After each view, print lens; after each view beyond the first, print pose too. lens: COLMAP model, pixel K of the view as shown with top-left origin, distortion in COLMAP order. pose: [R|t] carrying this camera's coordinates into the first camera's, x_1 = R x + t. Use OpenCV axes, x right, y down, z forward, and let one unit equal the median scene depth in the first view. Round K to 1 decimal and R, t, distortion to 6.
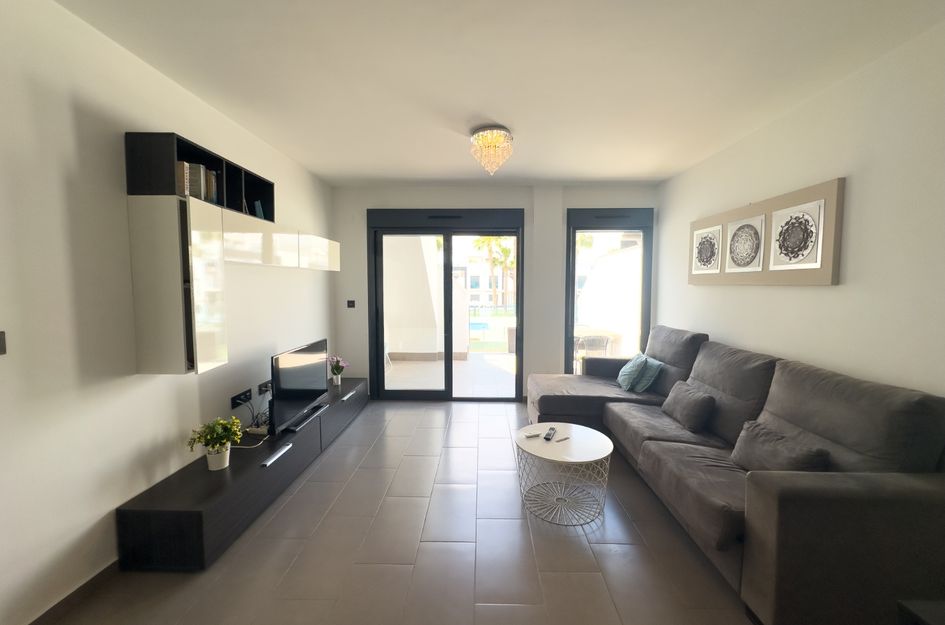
lens RADIAL K [[376.0, 0, 472.0], [0, 376.0, 312.3], [0, 0, 1]] dist [0.000761, 0.000478]
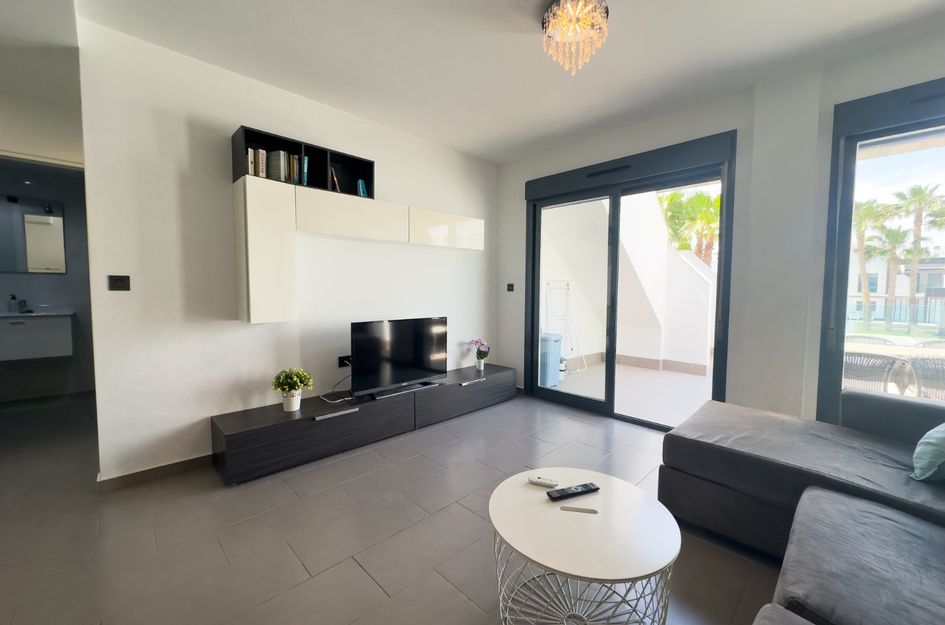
lens RADIAL K [[376.0, 0, 467.9], [0, 376.0, 310.0], [0, 0, 1]] dist [0.000761, 0.000478]
pose [[0.717907, 0.043258, -0.694794, 0.400668], [-0.053004, 0.998567, 0.007403, 0.050633], [0.694118, 0.031512, 0.719171, 0.412611]]
